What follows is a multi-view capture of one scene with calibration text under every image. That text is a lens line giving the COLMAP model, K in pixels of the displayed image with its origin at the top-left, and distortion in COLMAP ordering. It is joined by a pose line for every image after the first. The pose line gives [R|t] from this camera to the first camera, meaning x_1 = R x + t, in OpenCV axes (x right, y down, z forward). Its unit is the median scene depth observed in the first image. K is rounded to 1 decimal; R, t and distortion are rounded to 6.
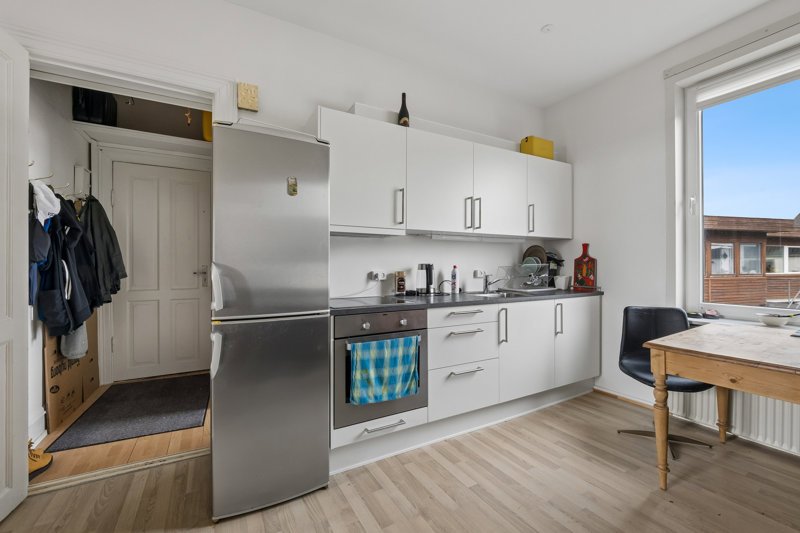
lens RADIAL K [[336.5, 0, 400.0], [0, 336.5, 266.5], [0, 0, 1]] dist [-0.002670, -0.000328]
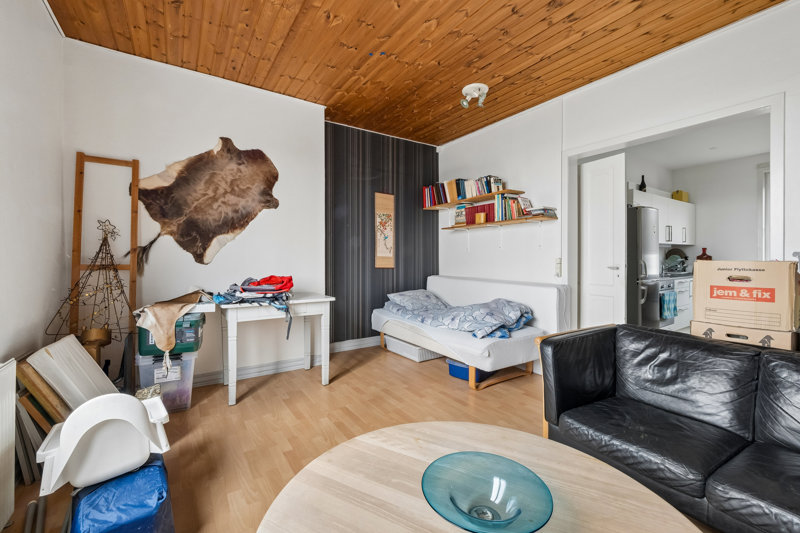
lens RADIAL K [[336.2, 0, 401.1], [0, 336.2, 259.0], [0, 0, 1]] dist [-0.008304, -0.000142]
pose [[0.997286, -0.000004, 0.073622, -1.615187], [-0.000036, 1.000000, 0.000541, -0.010101], [-0.073622, -0.000542, 0.997286, -0.916801]]
